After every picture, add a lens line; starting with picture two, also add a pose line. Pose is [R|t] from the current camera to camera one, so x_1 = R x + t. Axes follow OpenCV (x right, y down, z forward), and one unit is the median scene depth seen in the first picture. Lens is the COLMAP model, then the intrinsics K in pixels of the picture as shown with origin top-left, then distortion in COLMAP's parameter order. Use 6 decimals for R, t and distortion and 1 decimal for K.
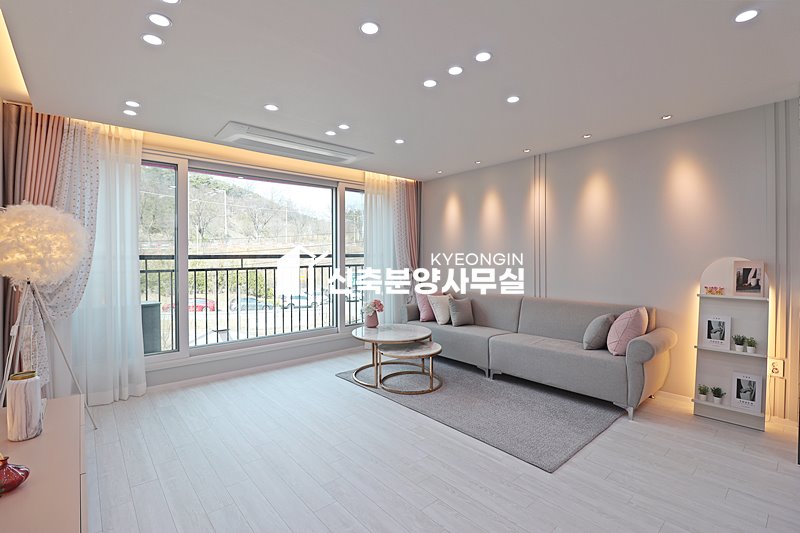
lens RADIAL K [[367.7, 0, 404.8], [0, 367.7, 261.3], [0, 0, 1]] dist [-0.011060, -0.008572]
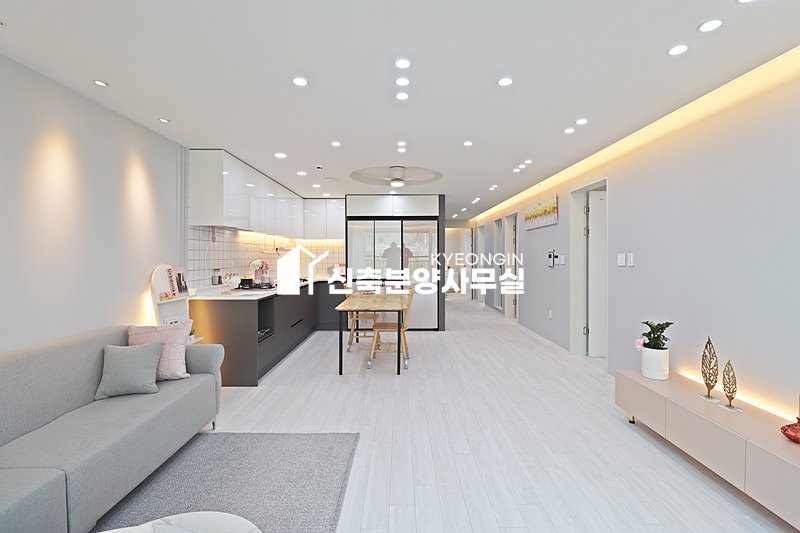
lens RADIAL K [[367.7, 0, 403.6], [0, 367.7, 261.3], [0, 0, 1]] dist [-0.011060, -0.008572]
pose [[-0.755497, -0.003172, 0.655145, -0.353061], [0.014149, 0.999676, 0.021156, -0.030099], [-0.655000, 0.025253, -0.755207, 1.182810]]
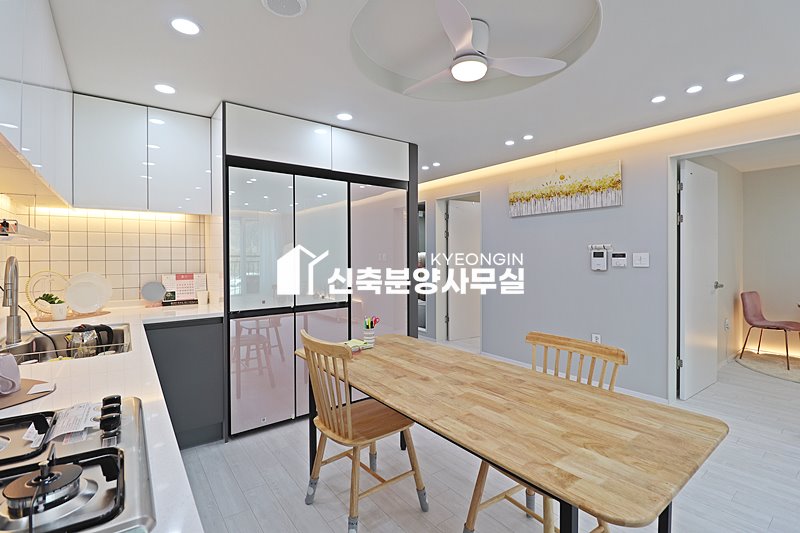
lens RADIAL K [[367.7, 0, 403.2], [0, 367.7, 261.9], [0, 0, 1]] dist [-0.011060, -0.008572]
pose [[-0.997172, 0.007995, 0.074722, 0.712012], [0.010251, 0.999502, 0.029855, -0.025559], [-0.074446, 0.030537, -0.996757, 0.660557]]
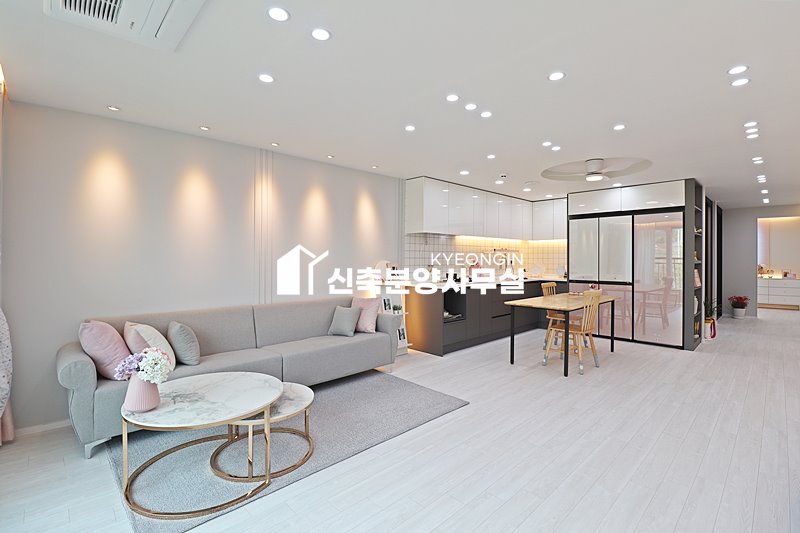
lens RADIAL K [[367.7, 0, 401.4], [0, 367.7, 260.5], [0, 0, 1]] dist [-0.011060, -0.008572]
pose [[-0.042440, -0.000417, 0.999099, -0.708535], [0.011097, 0.999938, 0.000889, -0.010377], [-0.999037, 0.011125, -0.042433, 0.856480]]
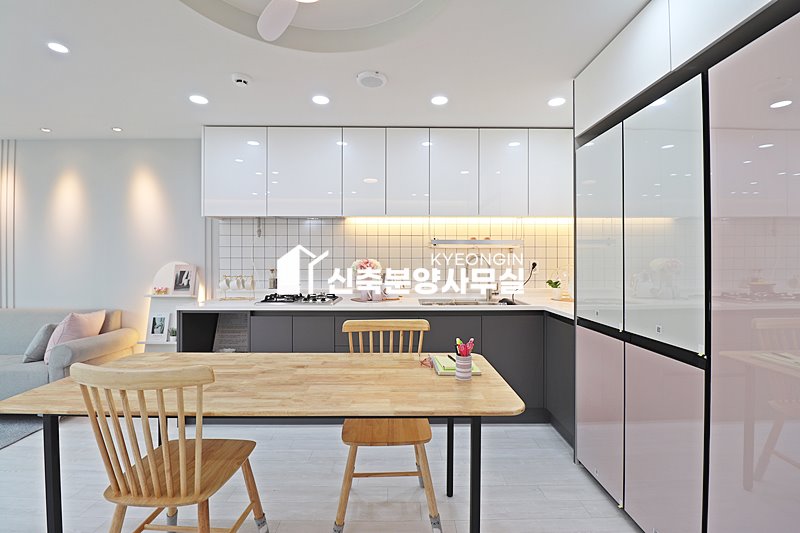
lens RADIAL K [[367.7, 0, 404.6], [0, 367.7, 259.2], [0, 0, 1]] dist [-0.011060, -0.008572]
pose [[0.650397, 0.009765, 0.759531, 0.417058], [0.005019, 0.999840, -0.017153, 0.004333], [-0.759578, 0.014968, 0.650244, -0.285252]]
